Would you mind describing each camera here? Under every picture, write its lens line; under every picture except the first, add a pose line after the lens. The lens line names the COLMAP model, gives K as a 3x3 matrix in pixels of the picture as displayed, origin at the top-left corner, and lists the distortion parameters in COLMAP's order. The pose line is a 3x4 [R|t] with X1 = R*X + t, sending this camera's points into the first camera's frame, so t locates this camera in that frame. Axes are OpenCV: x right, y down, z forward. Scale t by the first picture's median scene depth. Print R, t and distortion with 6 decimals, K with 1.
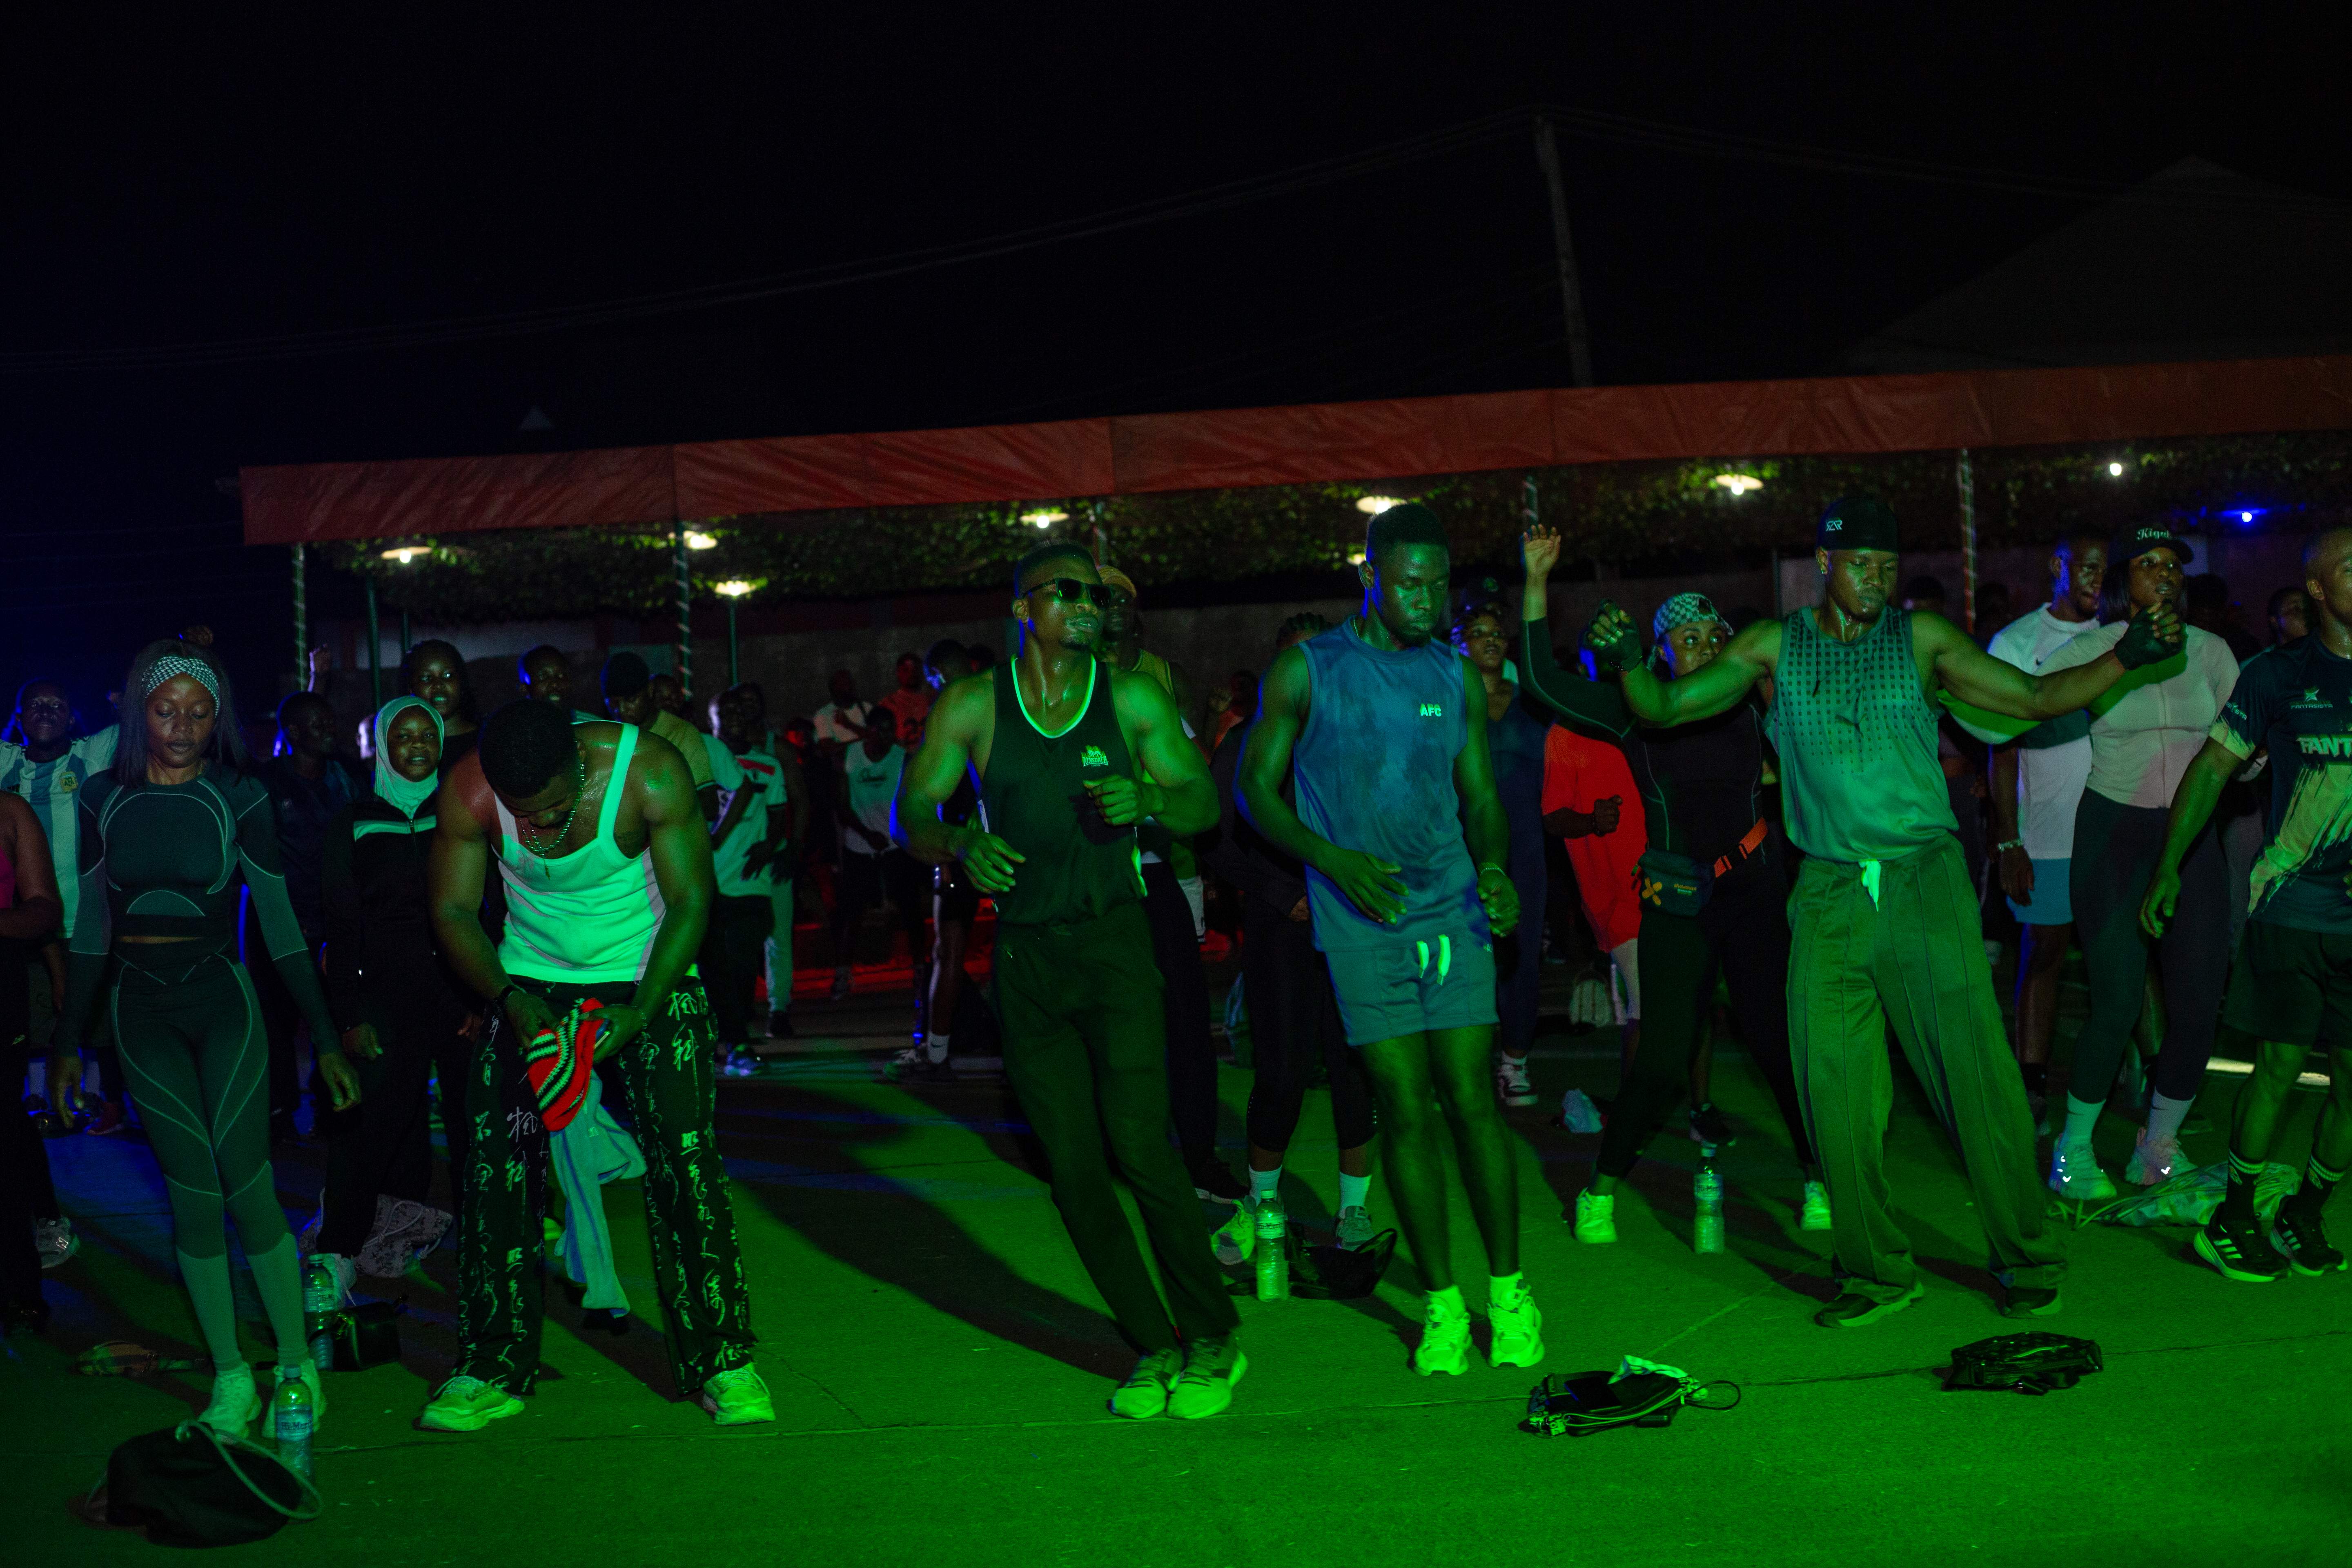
lens RADIAL K [[3575.9, 0, 1176.2], [0, 3575.9, 781.9], [0, 0, 1]] dist [-0.034528, 0.000000]
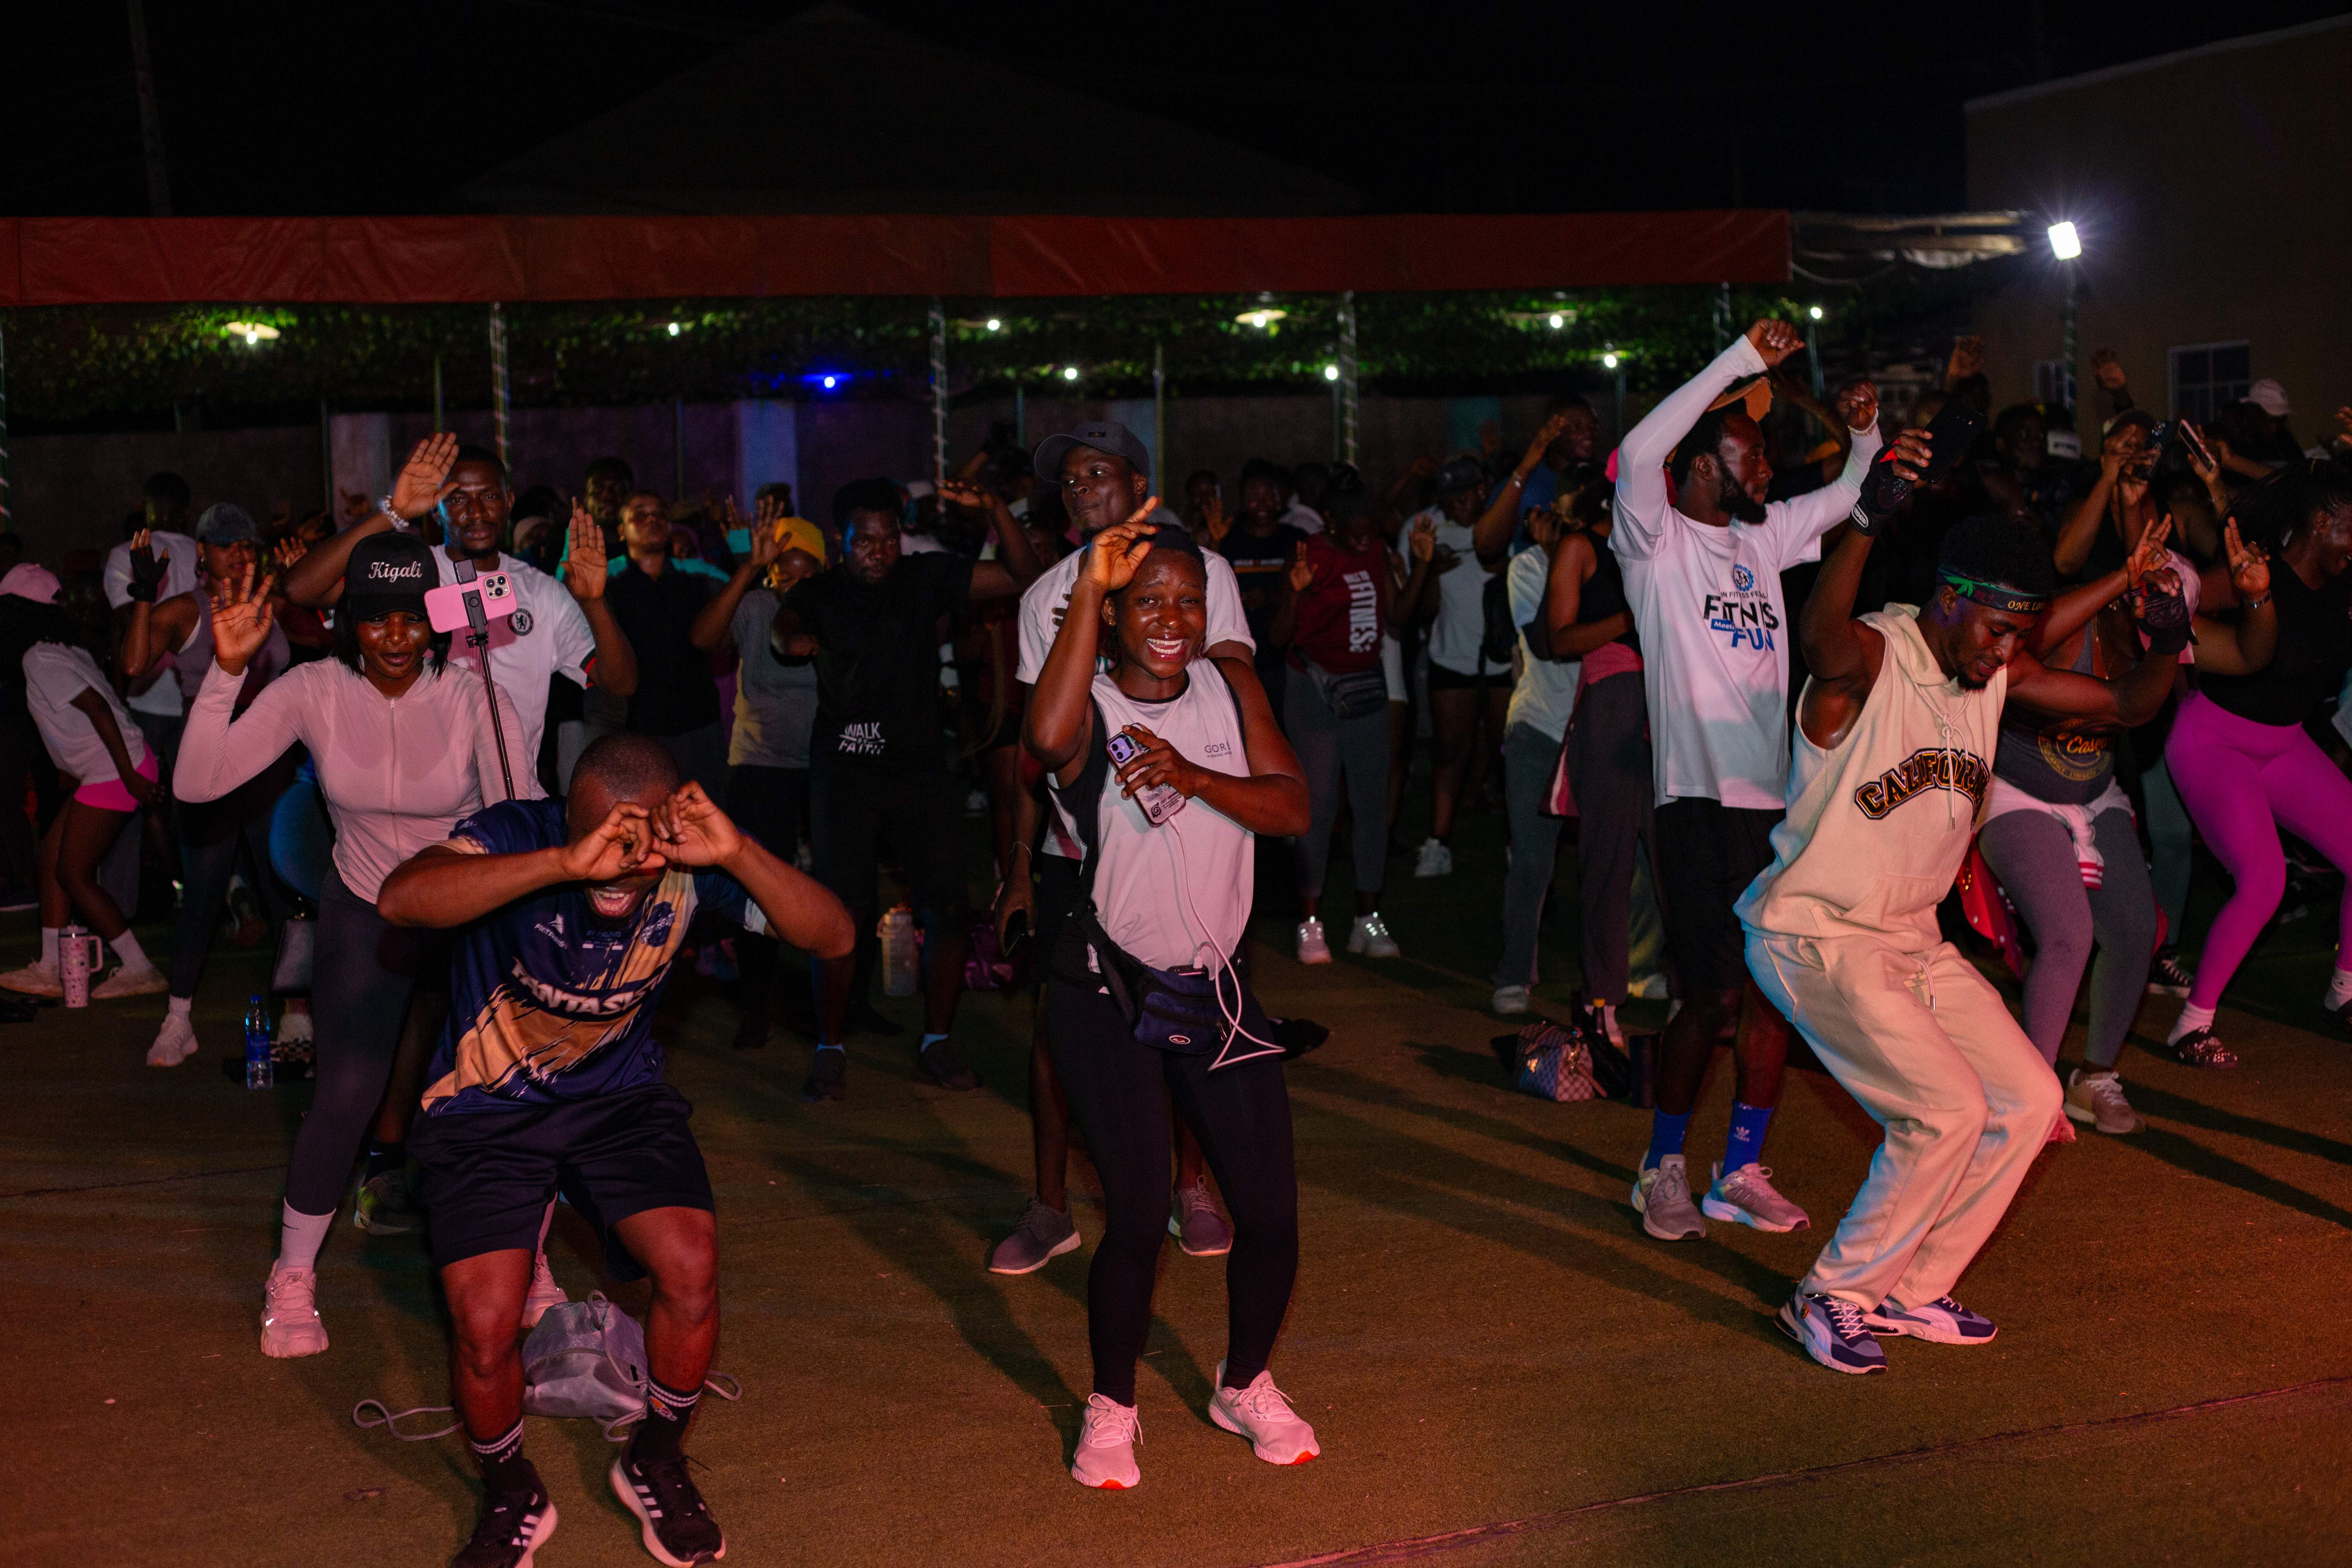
lens RADIAL K [[3575.9, 0, 1174.1], [0, 3575.9, 781.4], [0, 0, 1]] dist [-0.034528, 0.000000]
pose [[0.935773, -0.010184, 0.352456, 0.058723], [-0.005907, 0.998990, 0.044551, -0.012924], [-0.352554, -0.043771, 0.934767, 0.086714]]
